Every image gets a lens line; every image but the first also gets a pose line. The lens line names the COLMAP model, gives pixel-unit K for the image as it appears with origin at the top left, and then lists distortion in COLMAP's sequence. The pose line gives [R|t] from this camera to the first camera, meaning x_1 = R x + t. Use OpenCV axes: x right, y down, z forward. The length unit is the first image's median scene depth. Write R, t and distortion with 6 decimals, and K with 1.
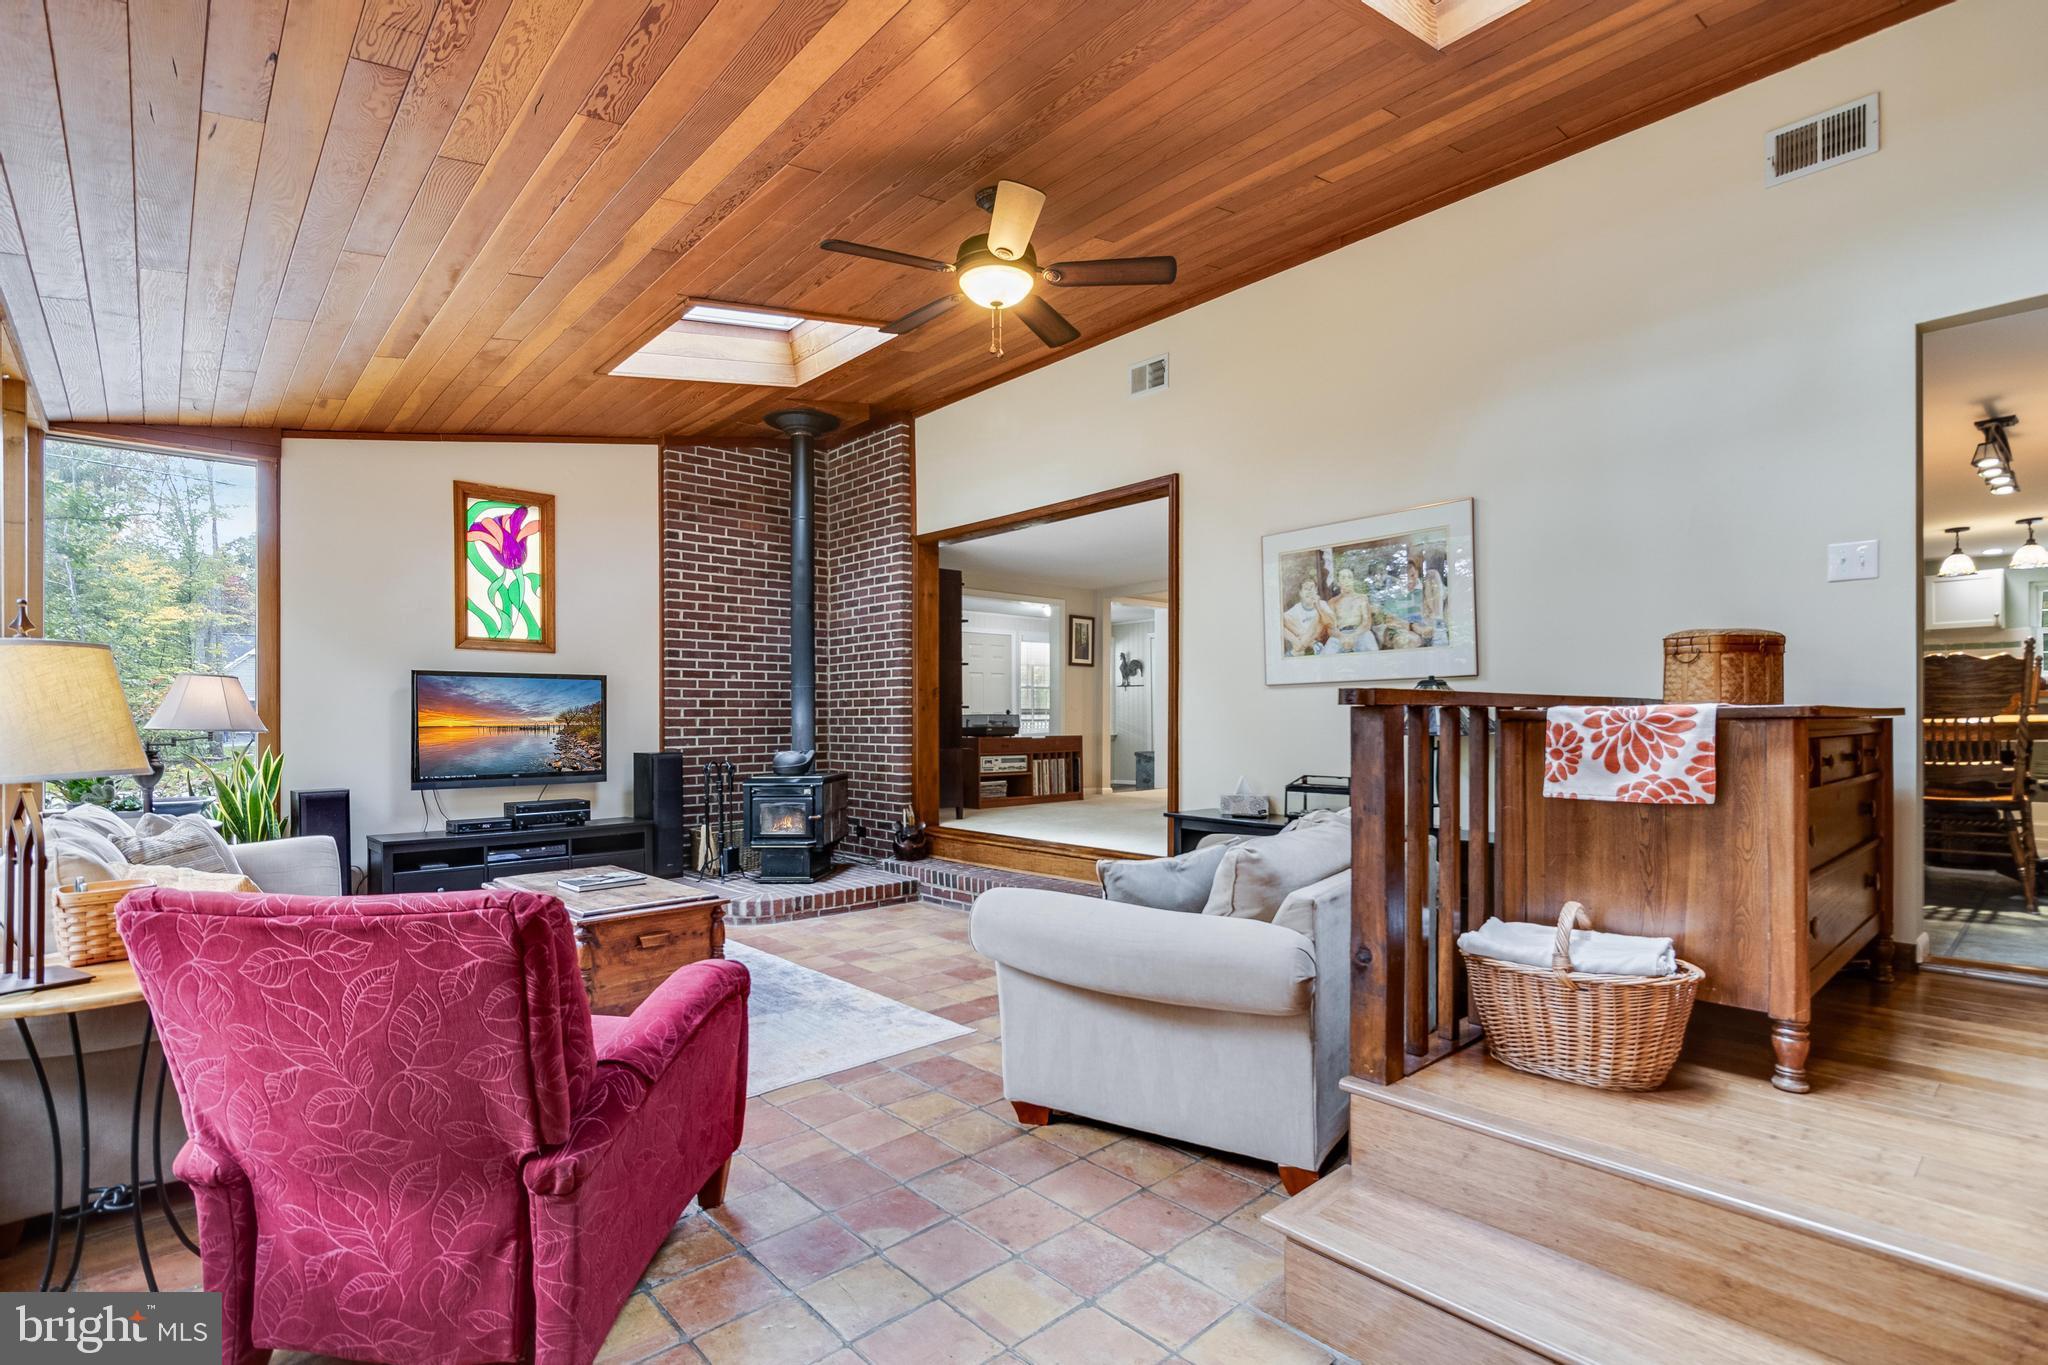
lens RADIAL K [[957.5, 0, 1023.6], [0, 957.5, 715.2], [0, 0, 1]] dist [0.001095, 0.000703]
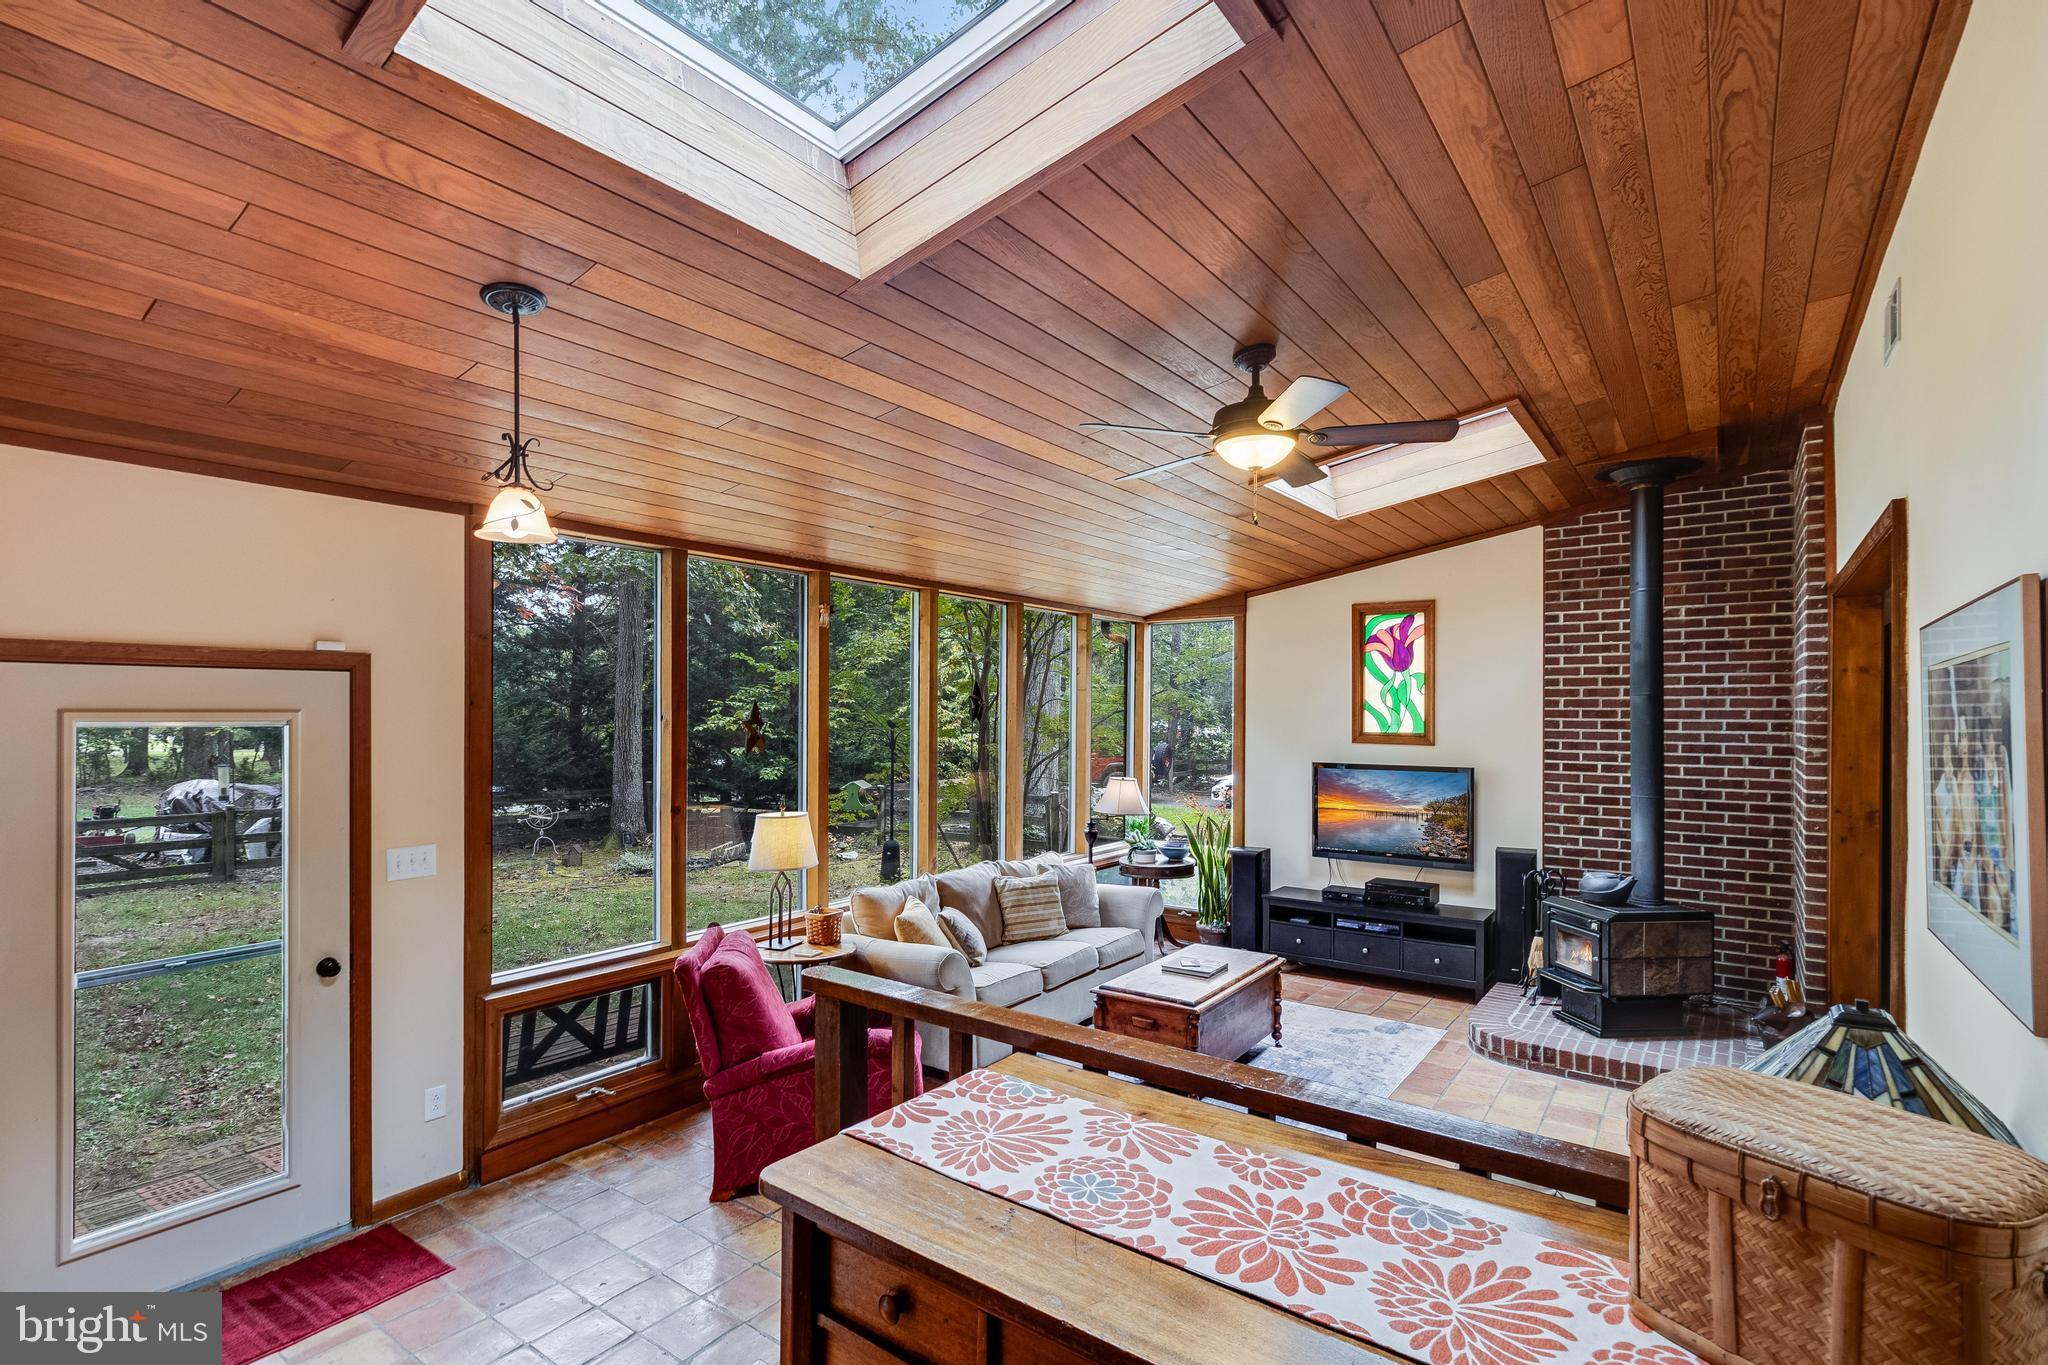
lens RADIAL K [[957.5, 0, 1030.1], [0, 957.5, 717.3], [0, 0, 1]] dist [0.001095, 0.000703]
pose [[0.207900, 0.012009, -0.978076, 0.479824], [-0.001244, 0.999927, 0.012013, -0.110769], [0.978149, -0.001281, 0.207900, 0.333175]]
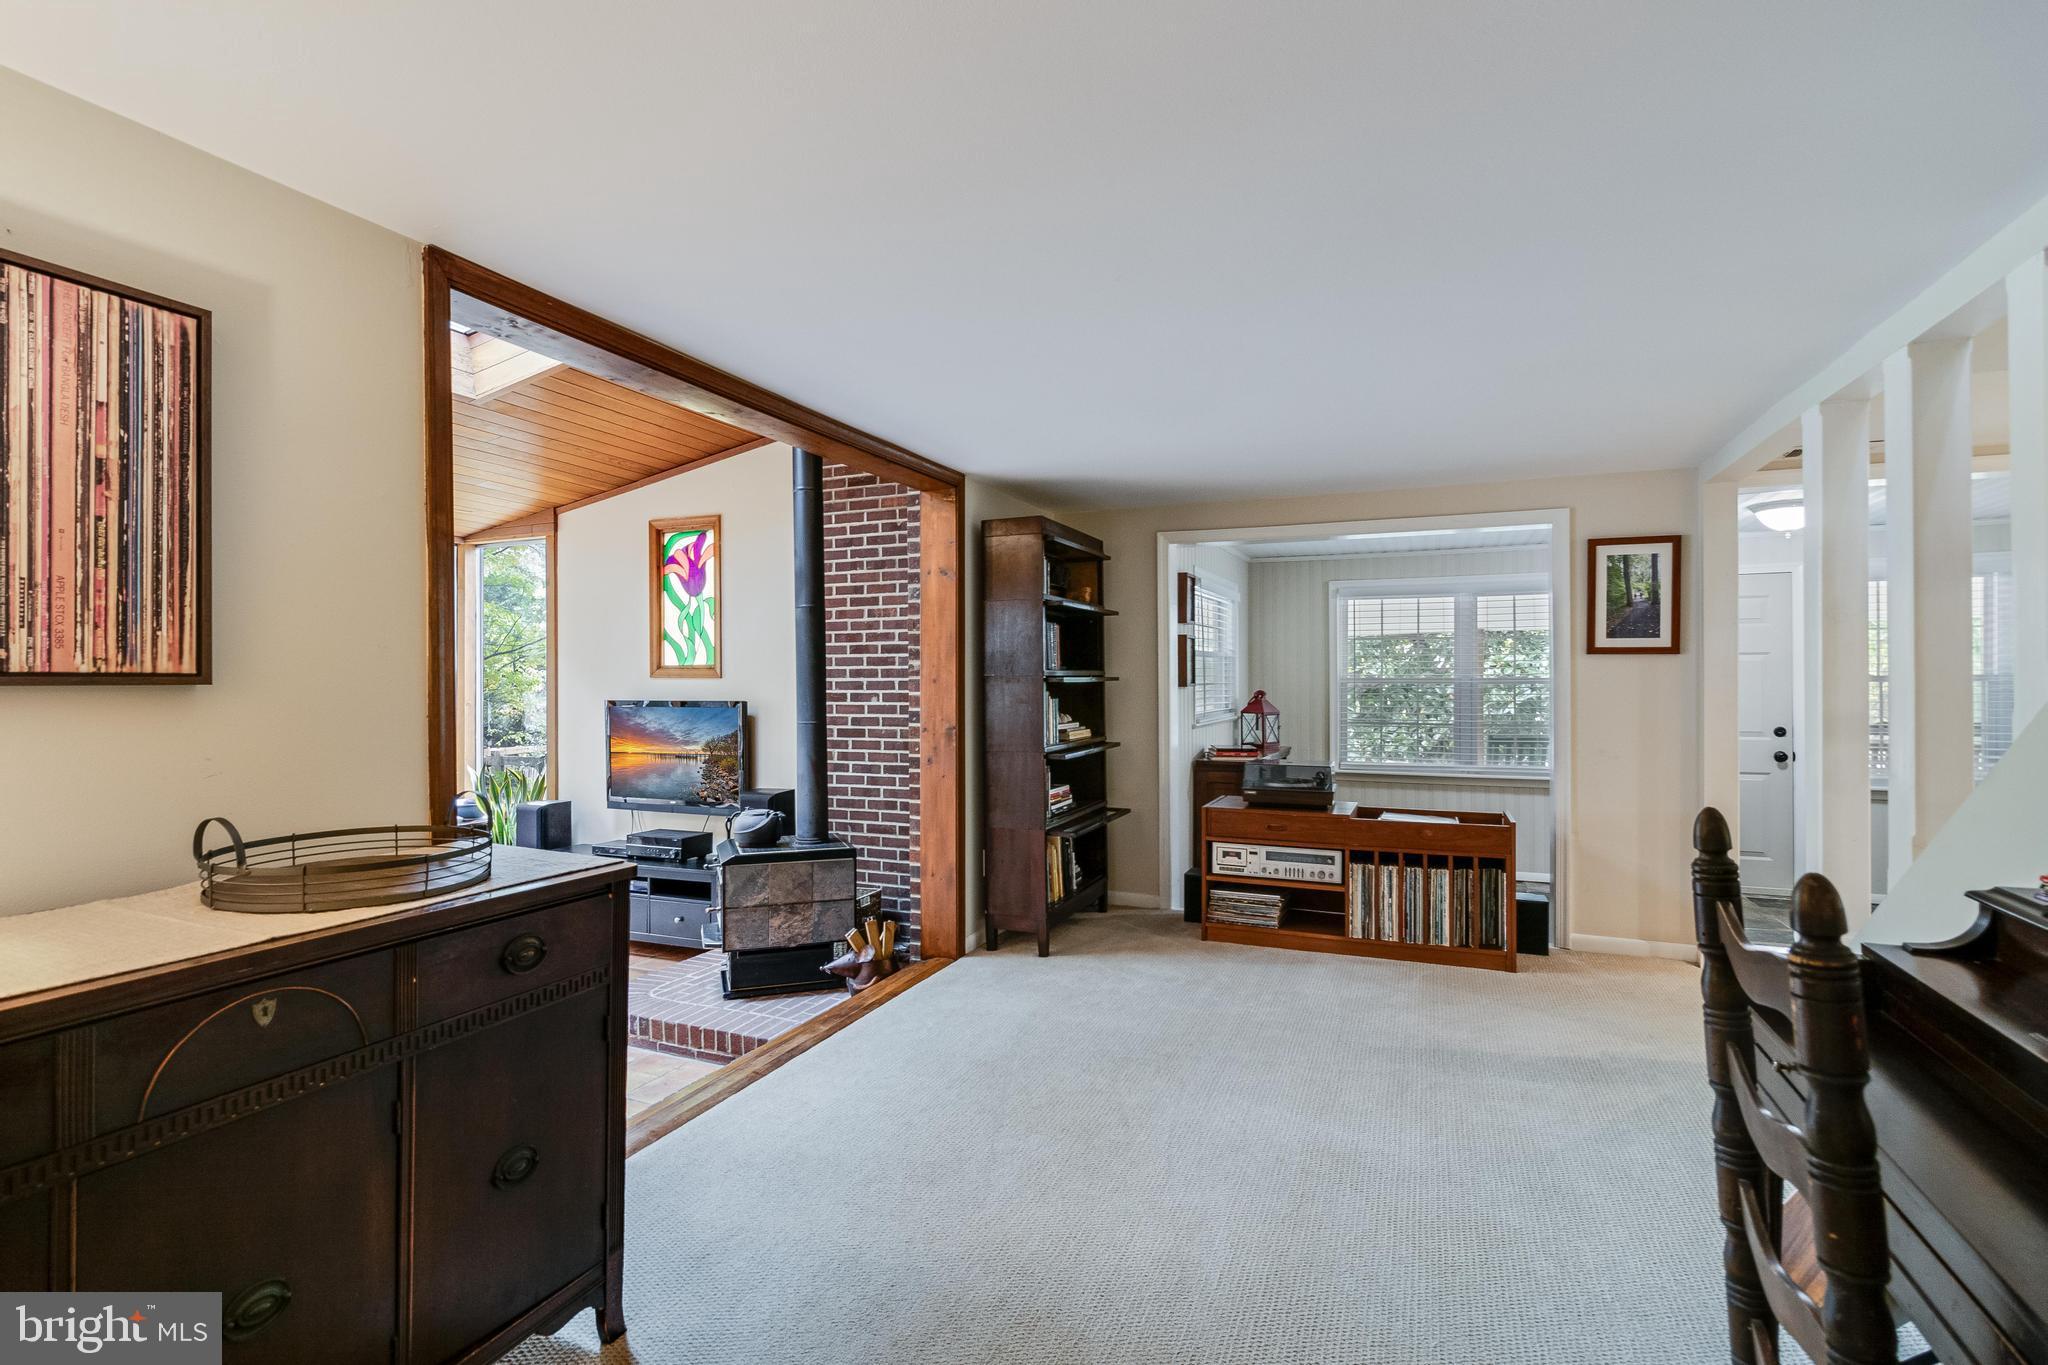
lens RADIAL K [[957.5, 0, 1016.0], [0, 957.5, 676.8], [0, 0, 1]] dist [0.001095, 0.000703]
pose [[0.415624, -0.000980, -0.909536, 0.518450], [0.005430, 0.999984, 0.001403, -0.066756], [0.909520, -0.005522, 0.415623, 0.881632]]
